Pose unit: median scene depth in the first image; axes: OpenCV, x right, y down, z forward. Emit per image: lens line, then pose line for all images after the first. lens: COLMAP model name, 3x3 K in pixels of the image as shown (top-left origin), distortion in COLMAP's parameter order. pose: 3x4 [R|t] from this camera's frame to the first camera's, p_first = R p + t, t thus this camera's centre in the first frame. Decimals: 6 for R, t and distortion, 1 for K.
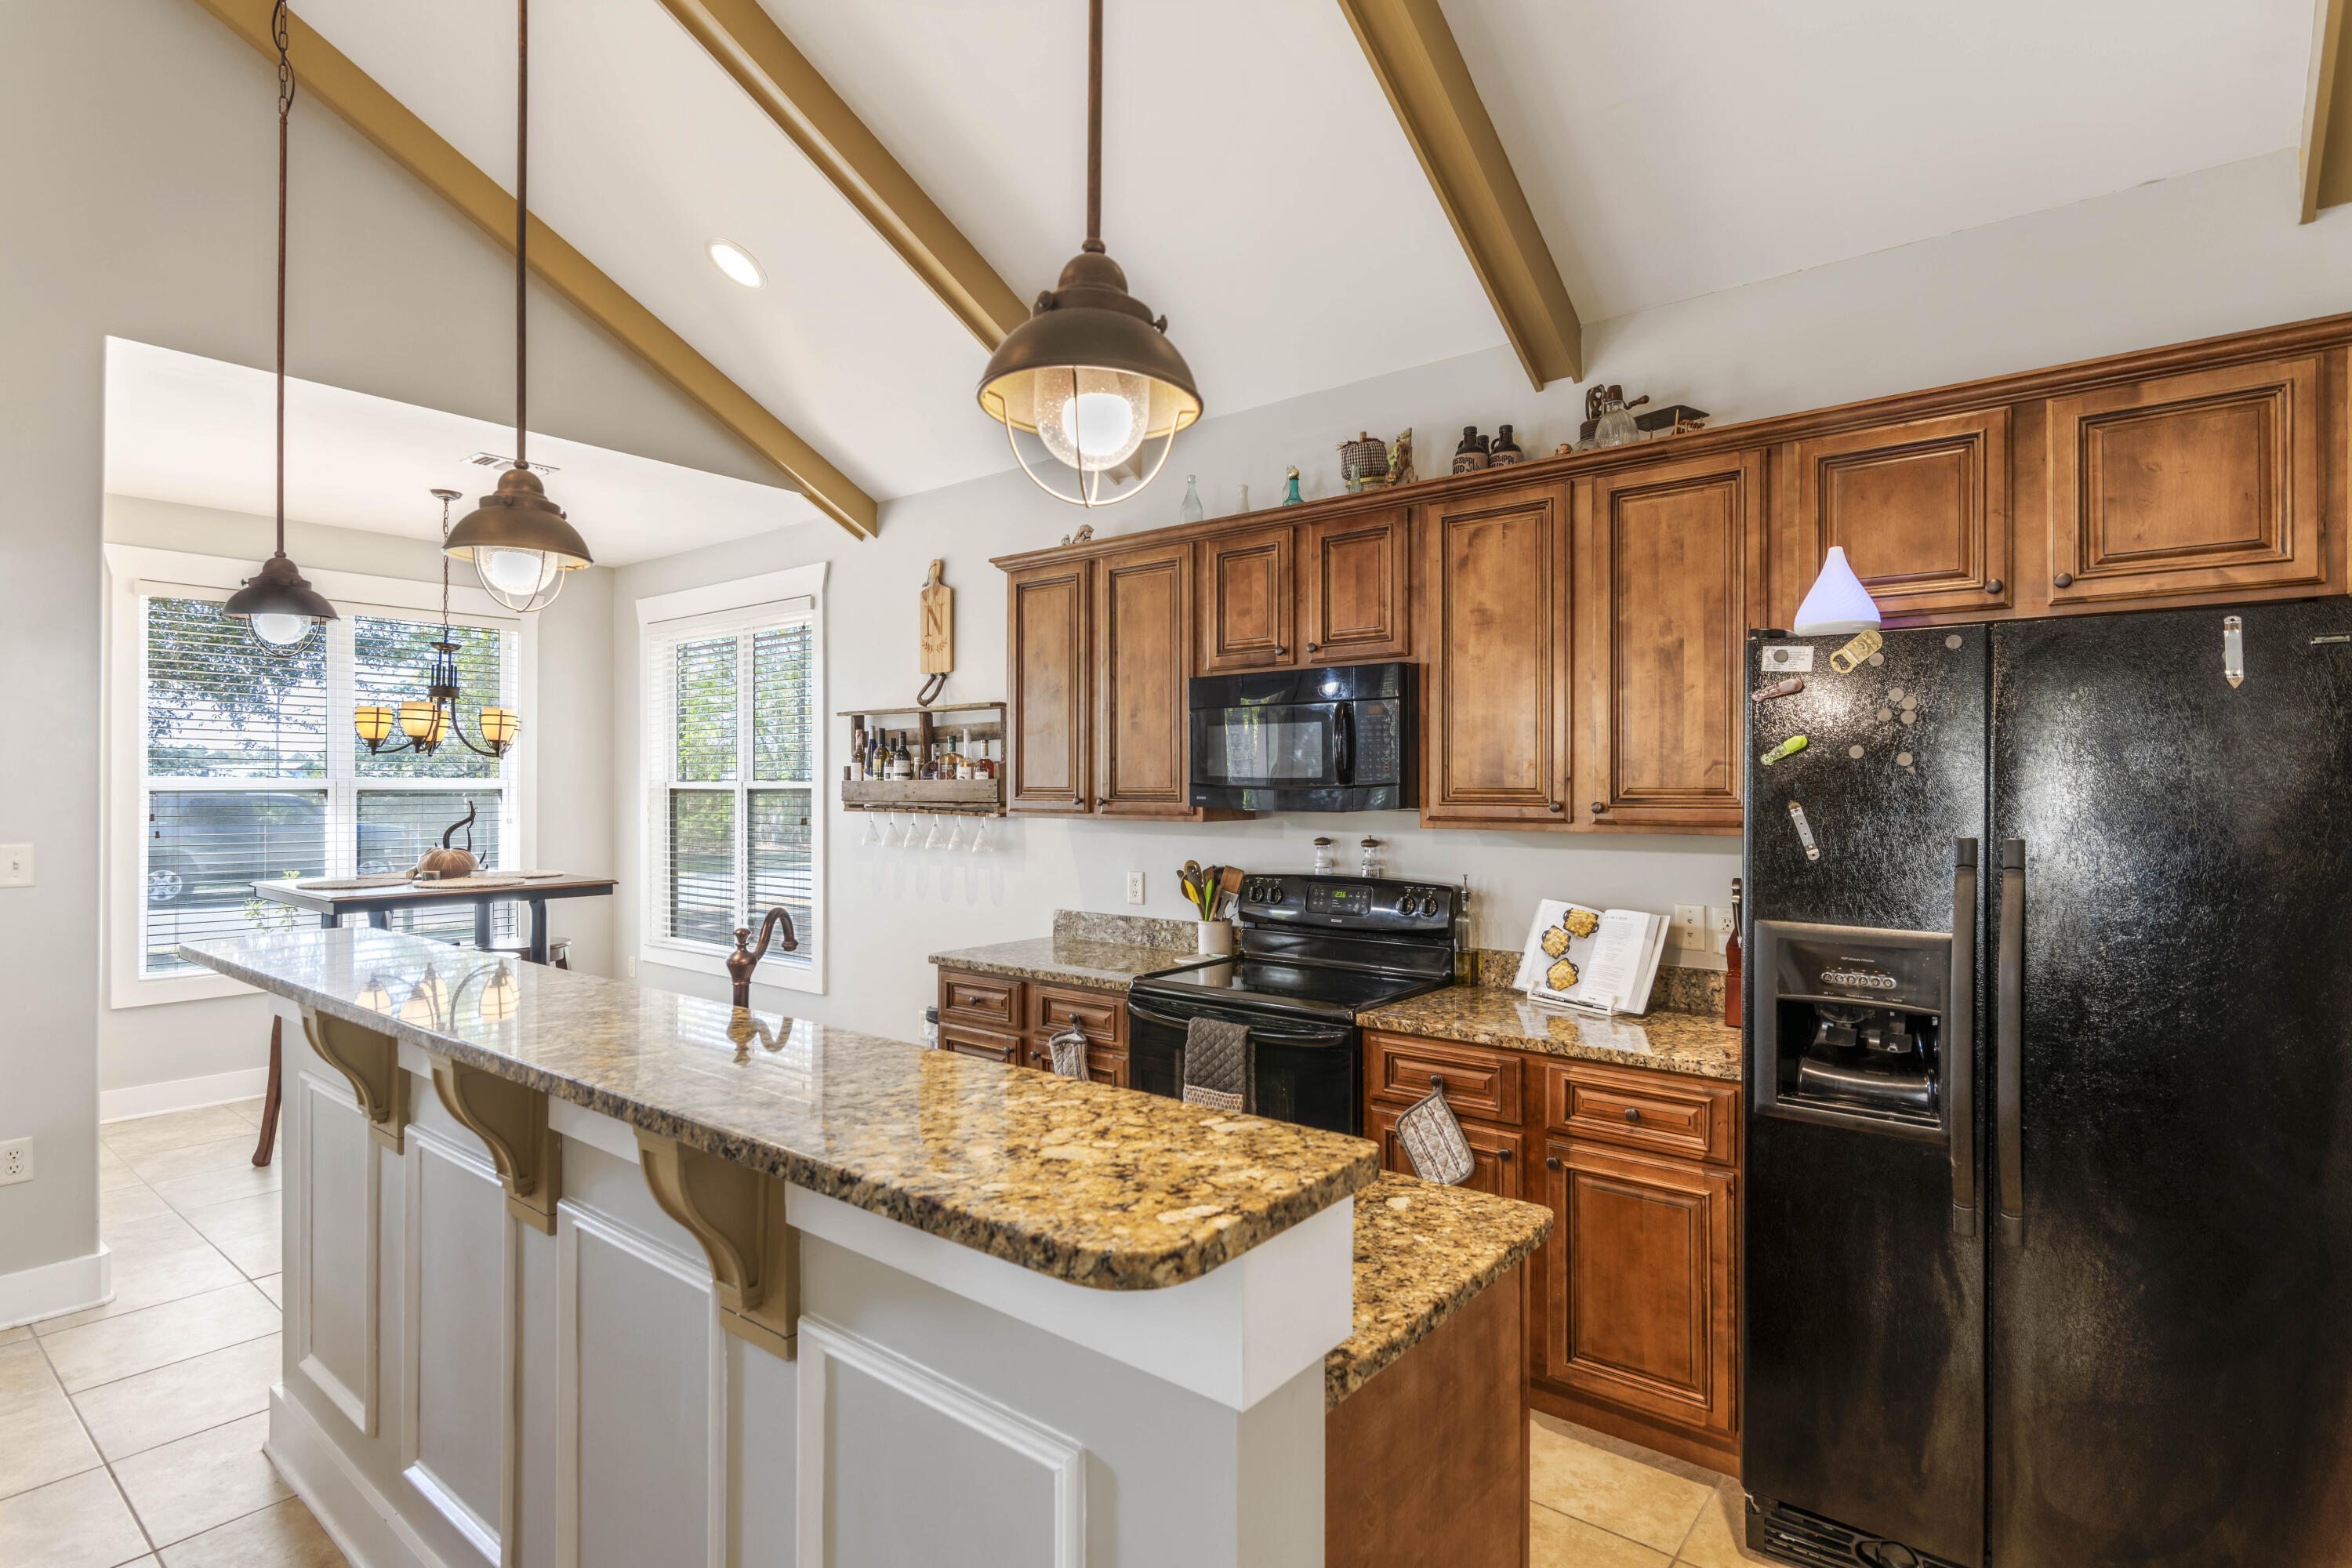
lens RADIAL K [[1172.8, 0, 1159.6], [0, 1172.8, 783.8], [0, 0, 1]] dist [0.000269, -0.000623]
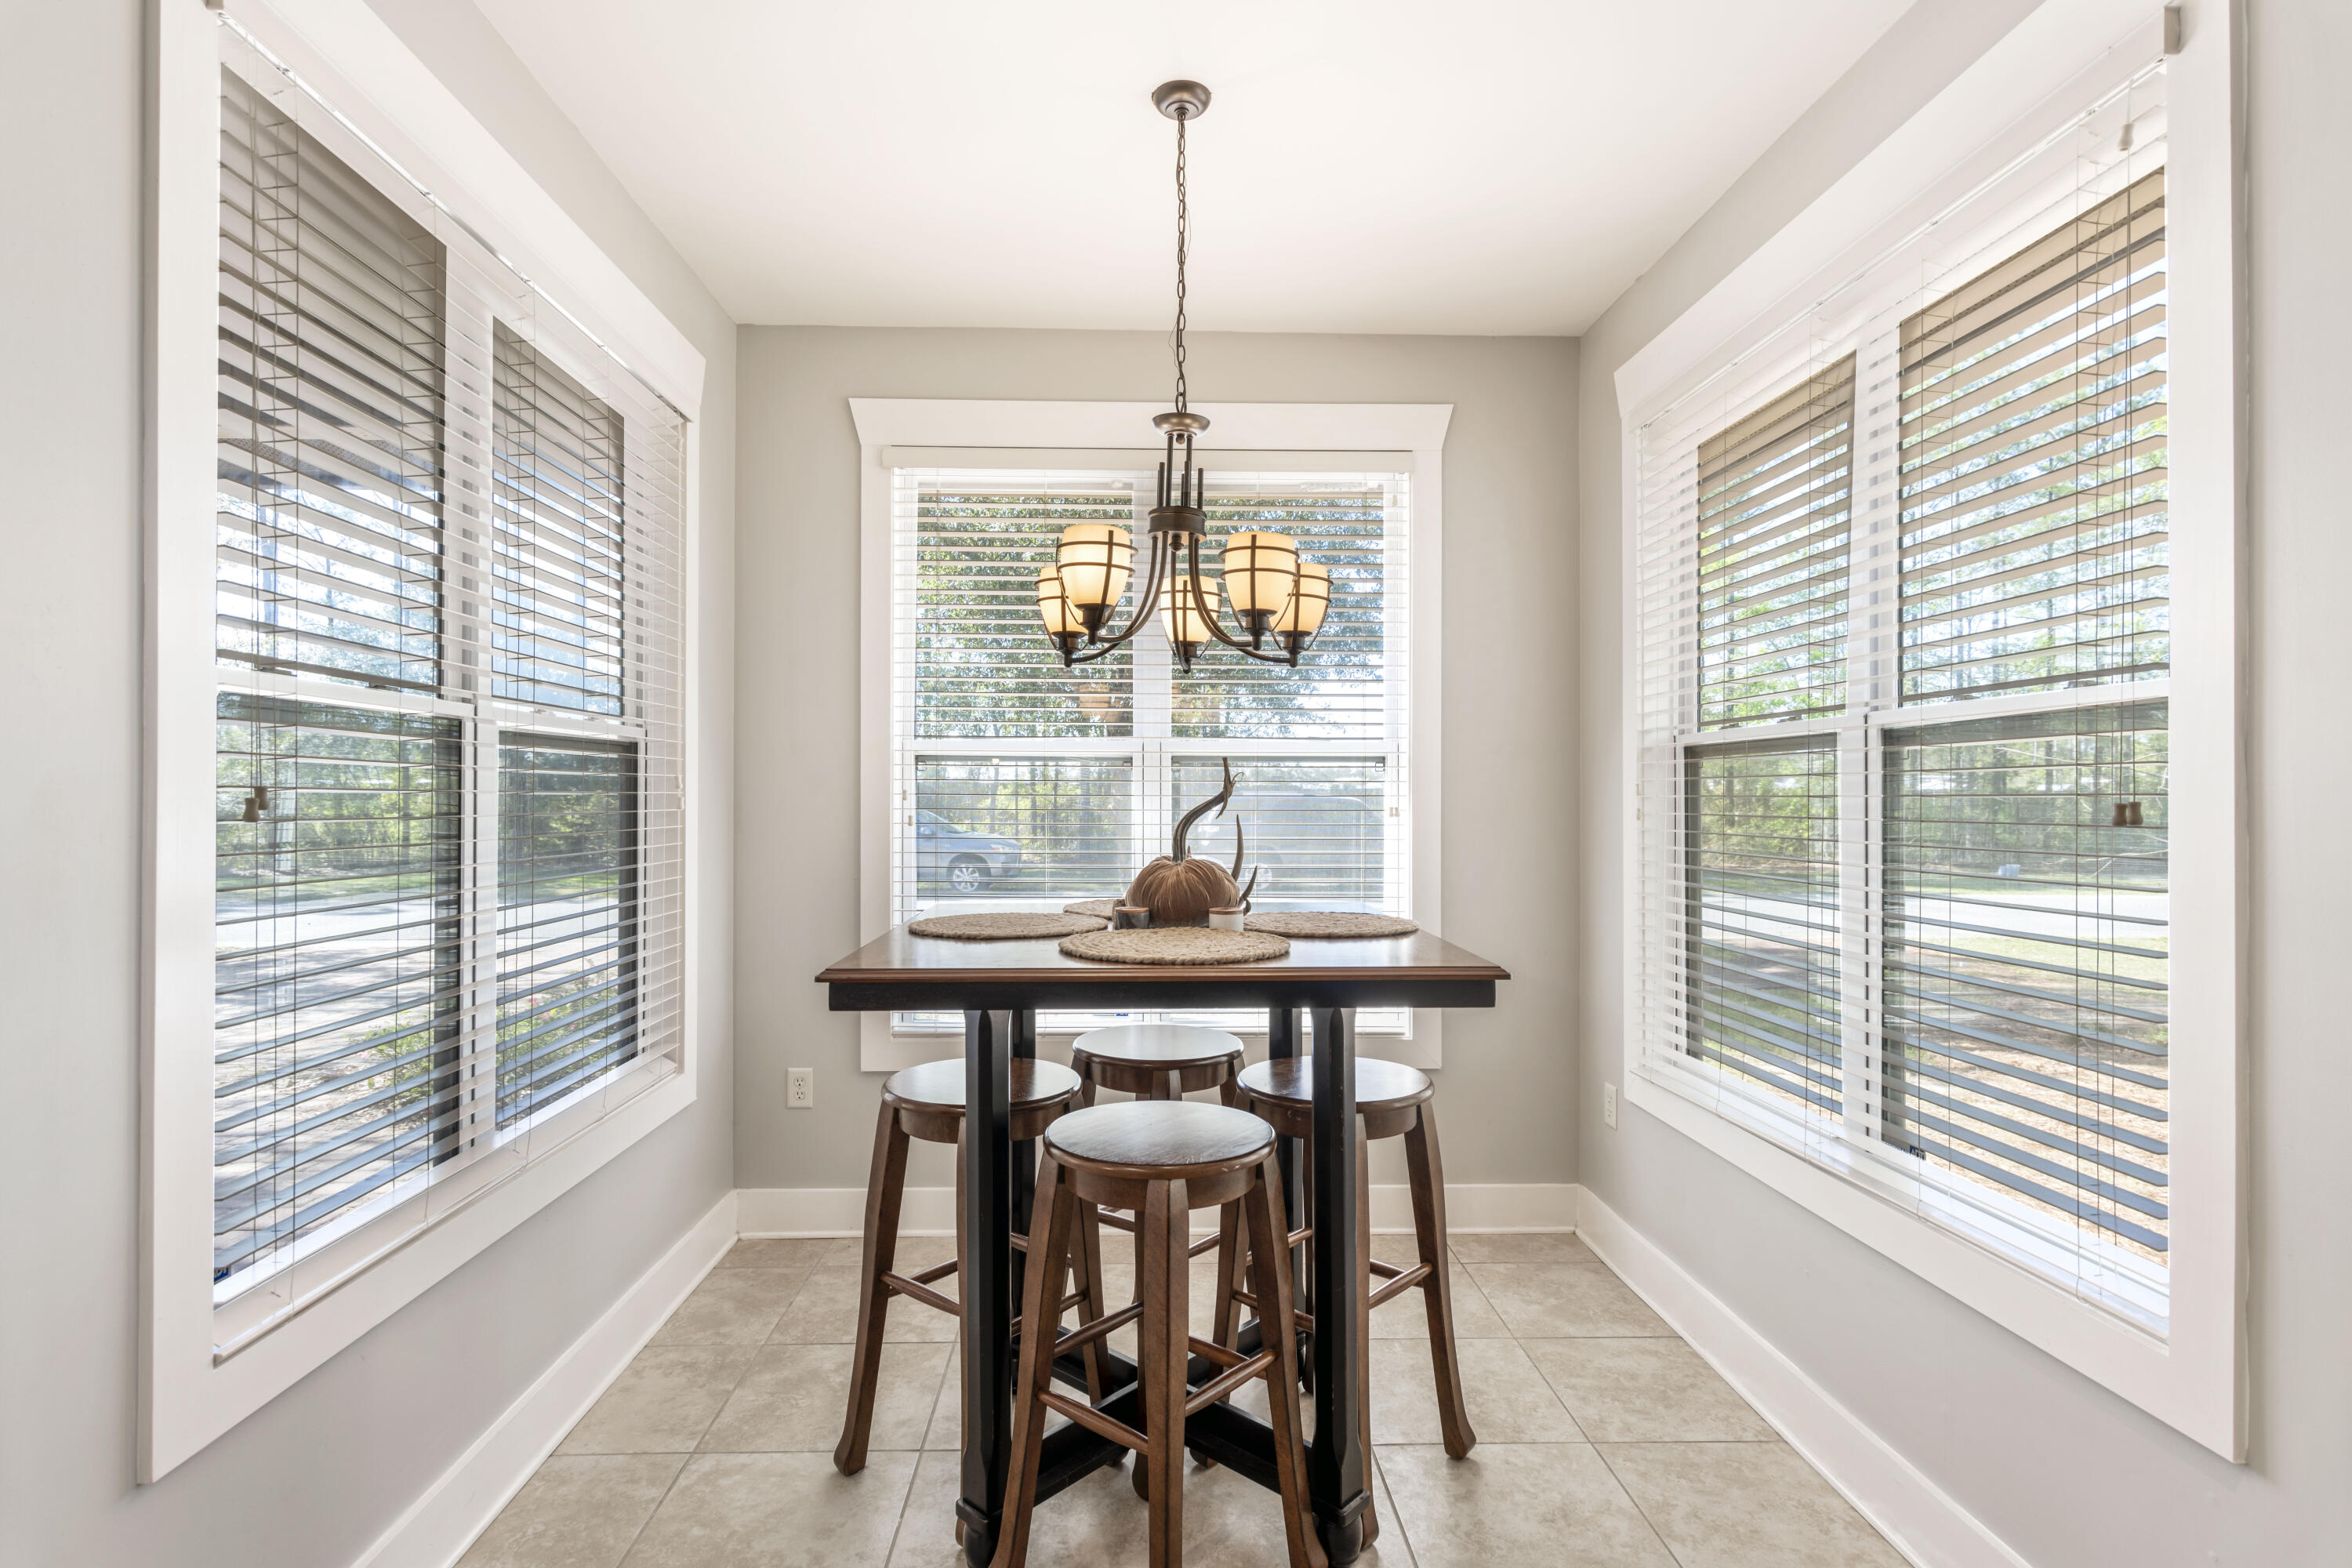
lens RADIAL K [[1145.1, 0, 1157.6], [0, 1145.1, 786.3], [0, 0, 1]] dist [-0.000425, 0.000123]
pose [[0.660194, -0.006156, -0.751070, -0.439125], [0.001399, 0.999975, -0.006966, 0.046783], [0.751094, 0.003548, 0.660186, 1.112737]]
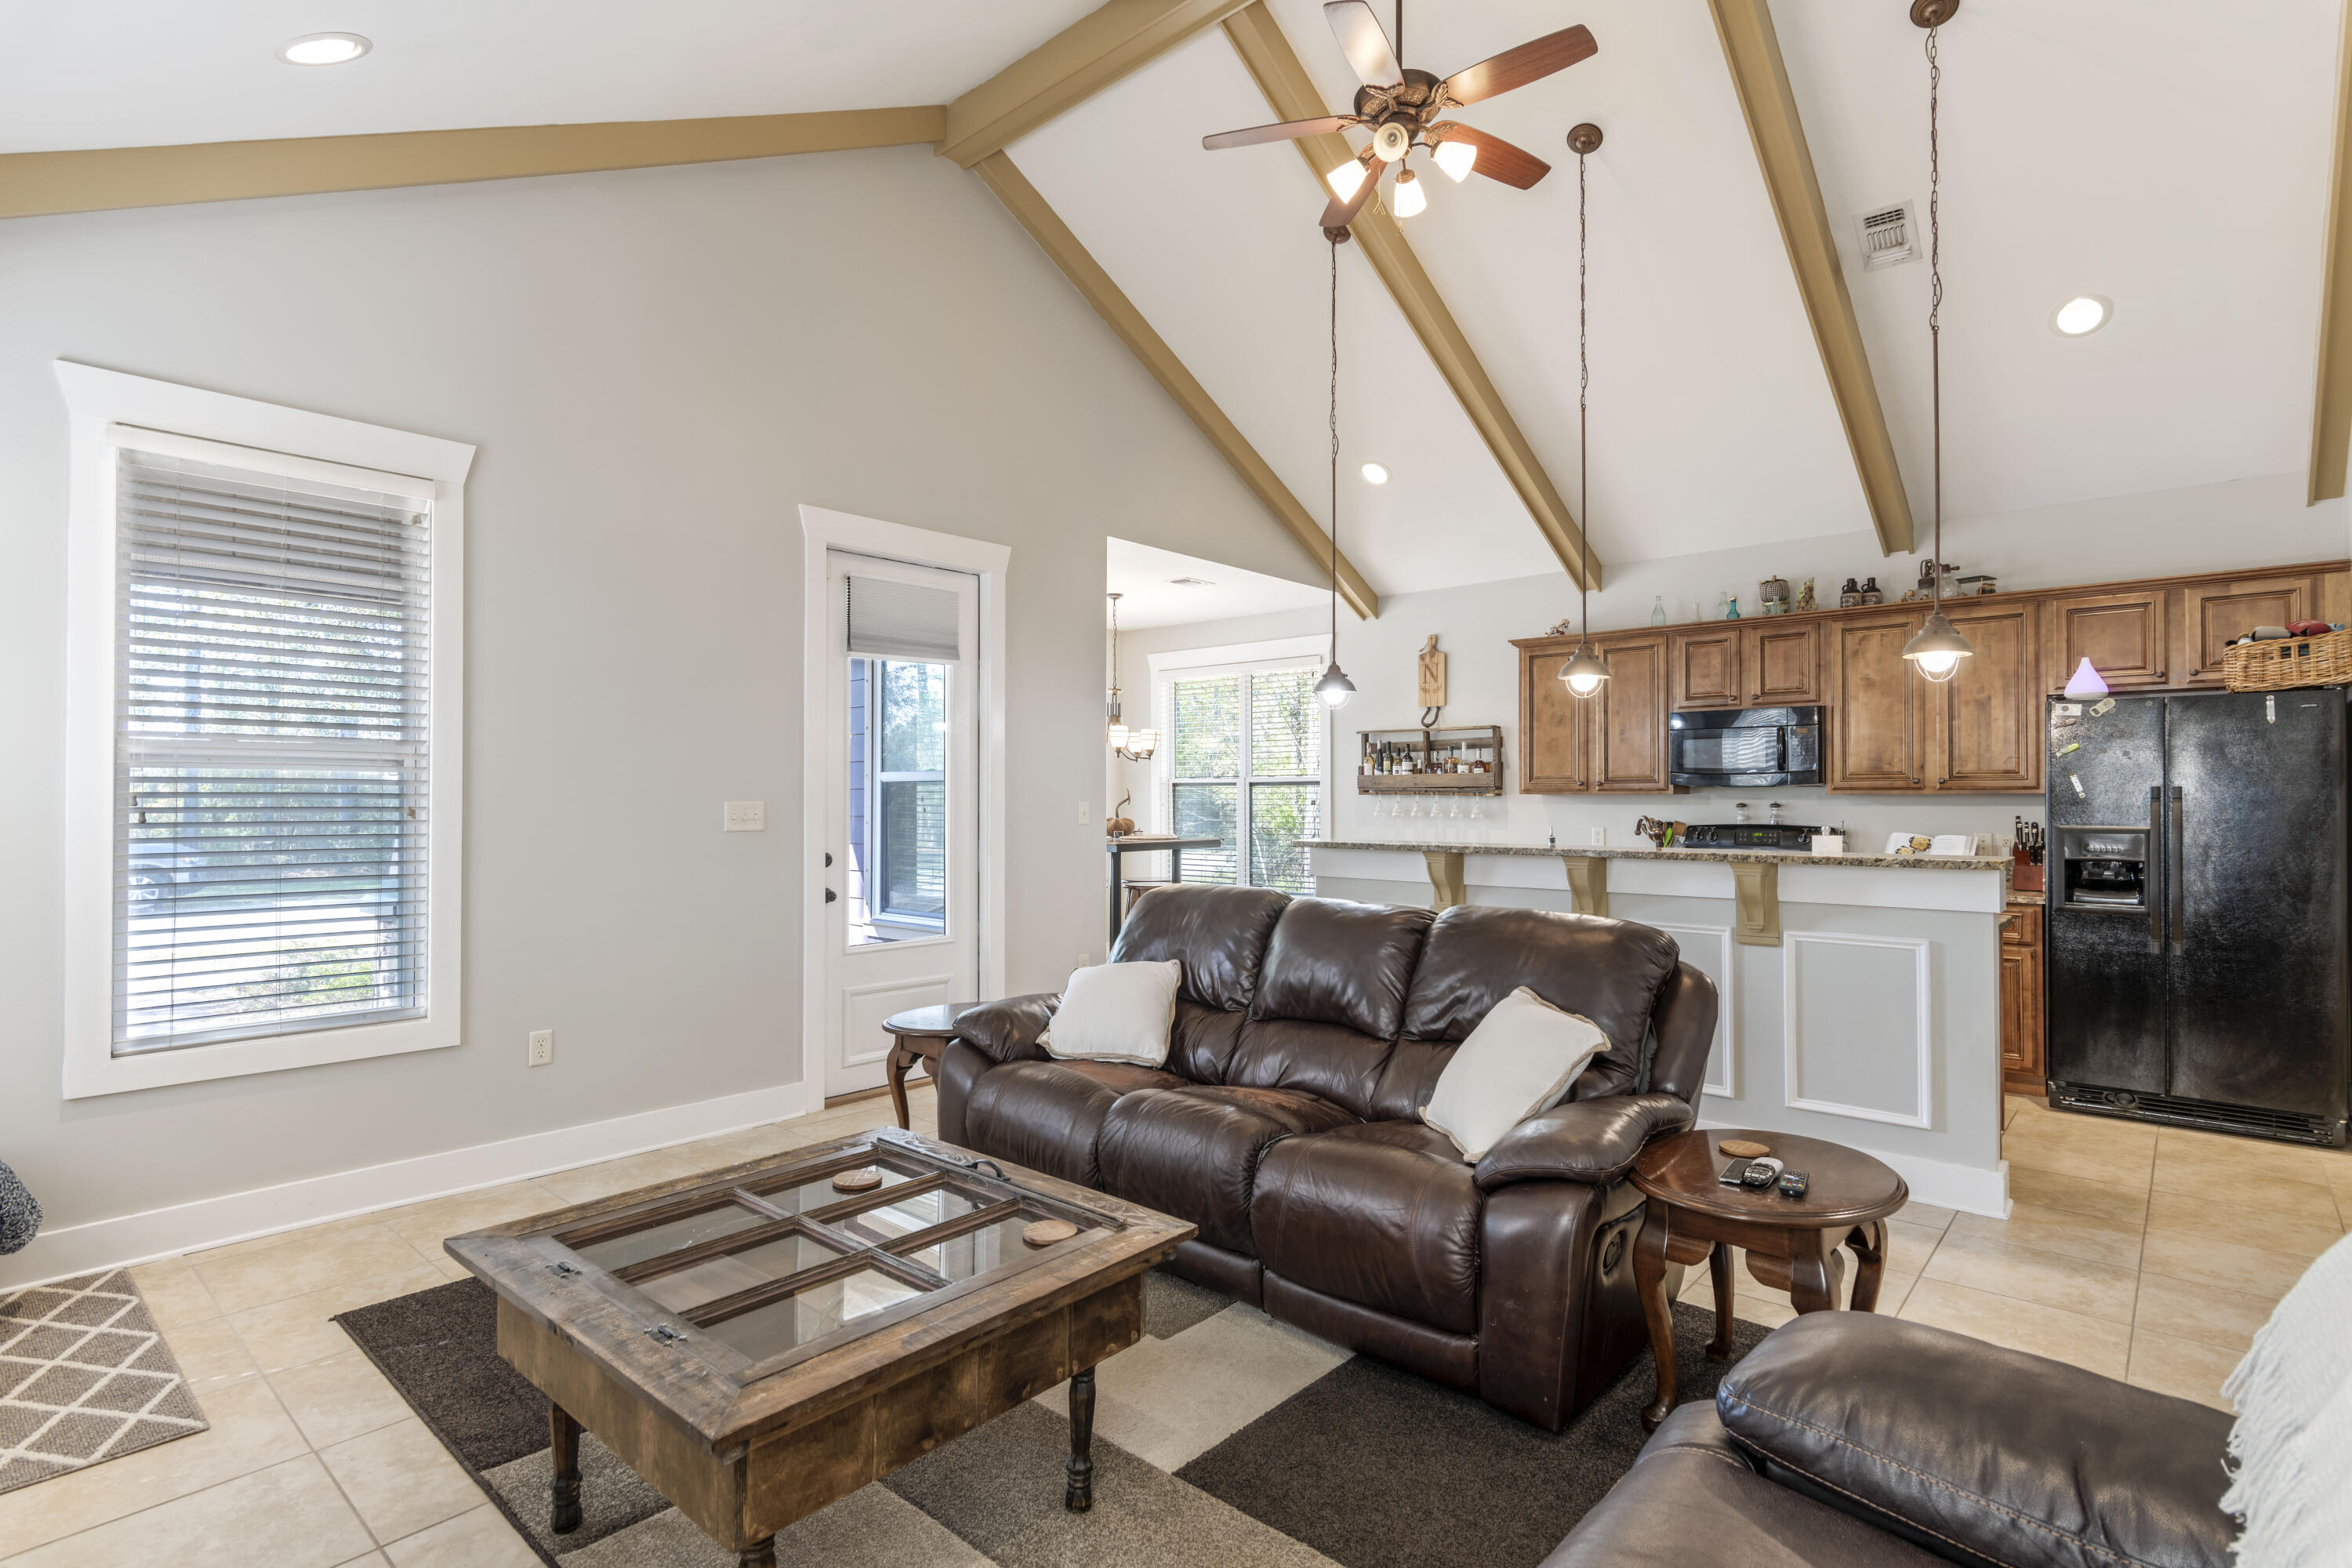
lens RADIAL K [[1145.1, 0, 1157.6], [0, 1145.1, 786.3], [0, 0, 1]] dist [-0.000425, 0.000123]
pose [[0.998669, -0.001633, -0.051554, -0.736449], [0.001254, 0.999972, -0.007380, 0.037047], [0.051564, 0.007306, 0.998643, -0.862783]]
